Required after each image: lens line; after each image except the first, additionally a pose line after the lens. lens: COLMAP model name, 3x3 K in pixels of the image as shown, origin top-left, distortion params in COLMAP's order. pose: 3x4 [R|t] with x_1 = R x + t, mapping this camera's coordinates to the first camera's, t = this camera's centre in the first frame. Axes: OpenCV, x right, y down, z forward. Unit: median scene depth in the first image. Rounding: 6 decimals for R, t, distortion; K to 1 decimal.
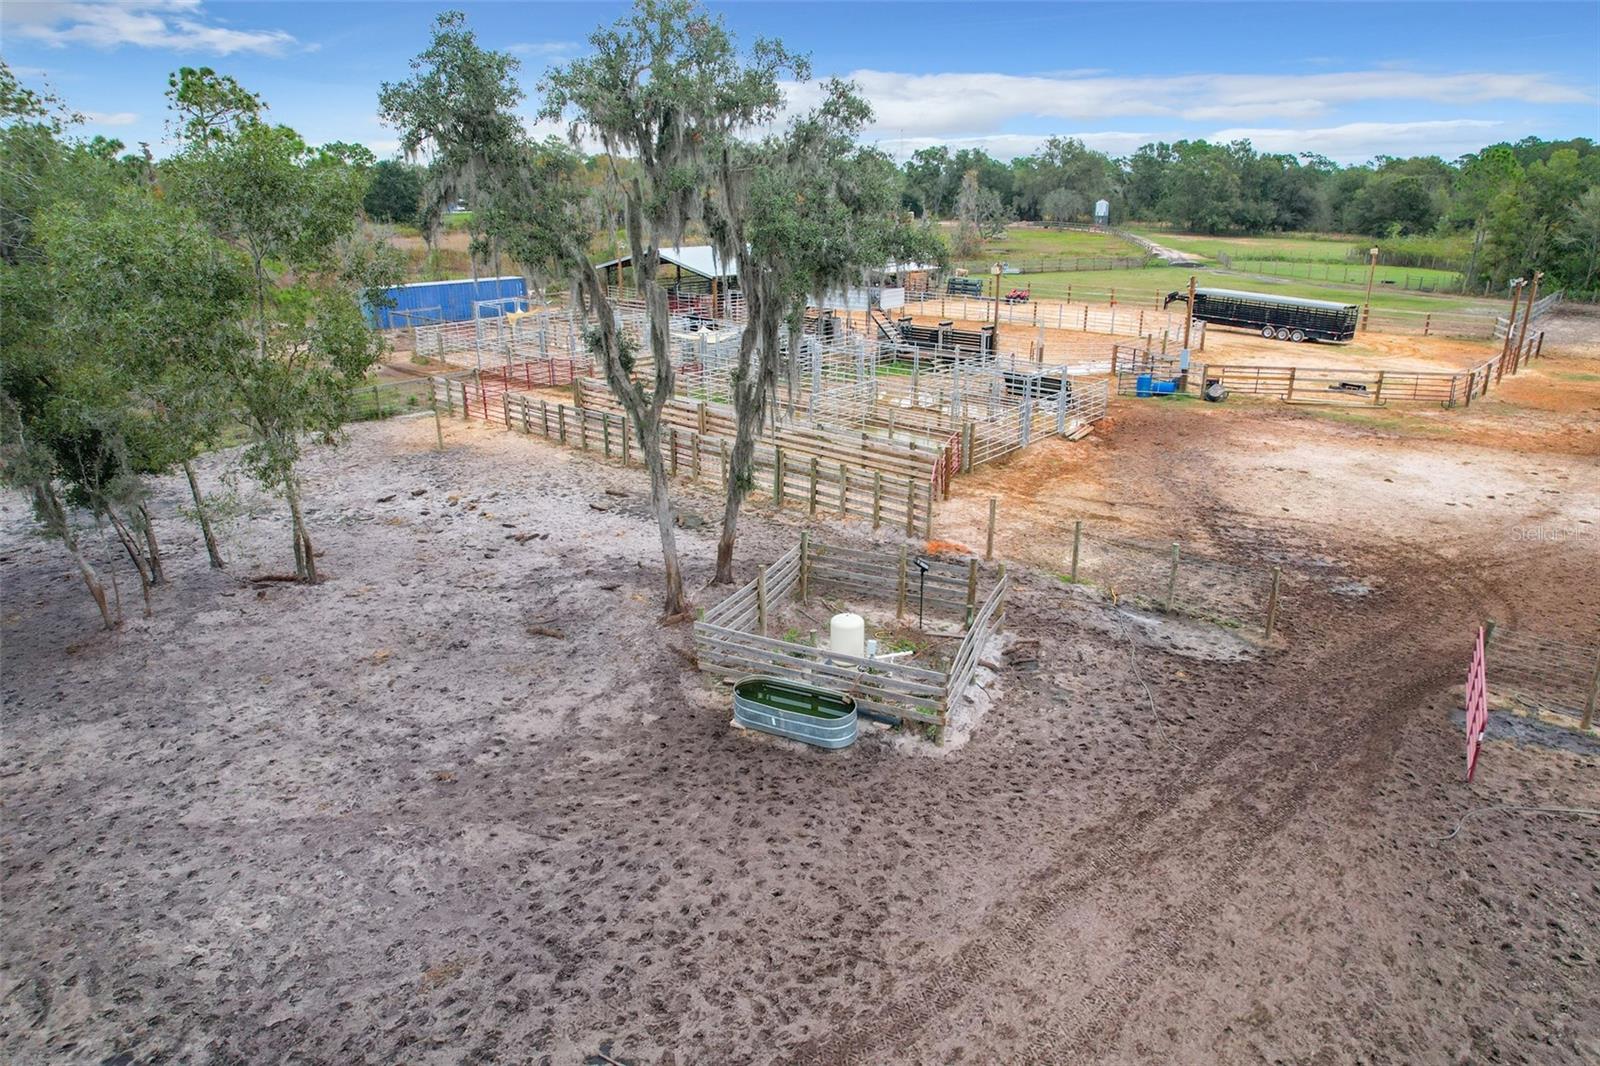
lens RADIAL K [[1026.9, 0, 811.2], [0, 1026.9, 536.9], [0, 0, 1]] dist [-0.082655, 0.078910]
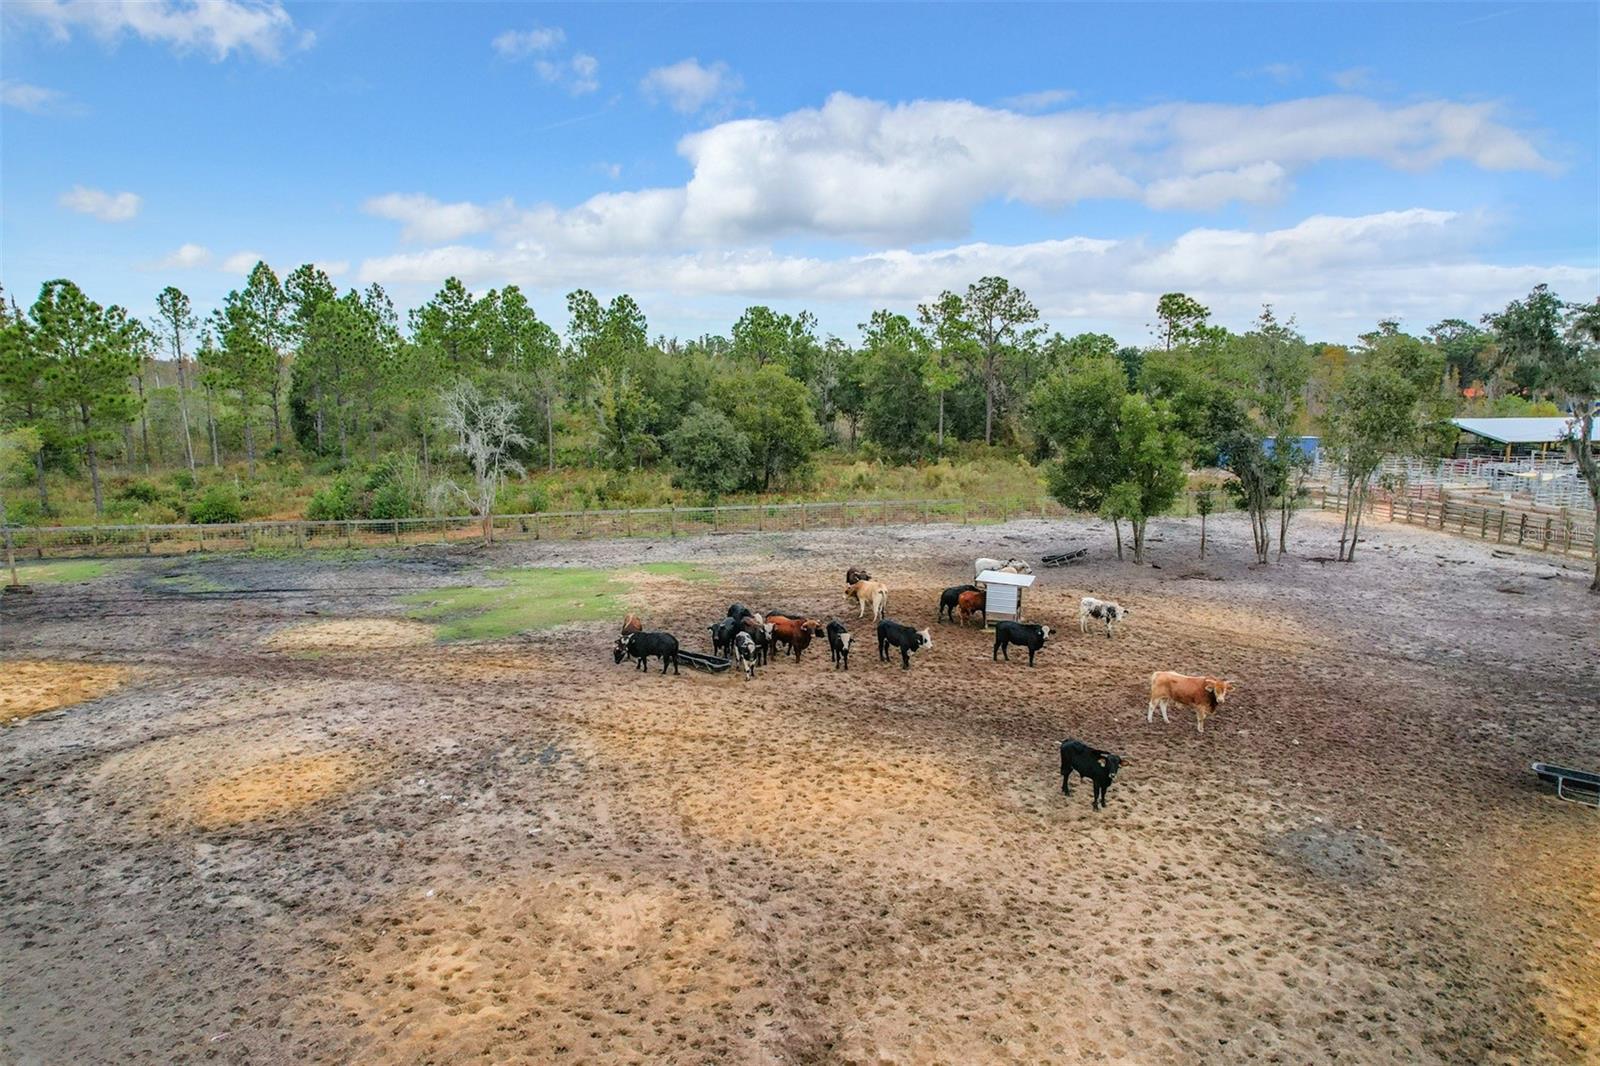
lens RADIAL K [[1026.9, 0, 811.2], [0, 1026.9, 536.9], [0, 0, 1]] dist [-0.082655, 0.078910]
pose [[0.818486, 0.100481, -0.565671, -0.153124], [-0.196819, 0.974049, -0.111761, 0.244559], [0.539762, 0.202810, 0.817022, -0.654867]]
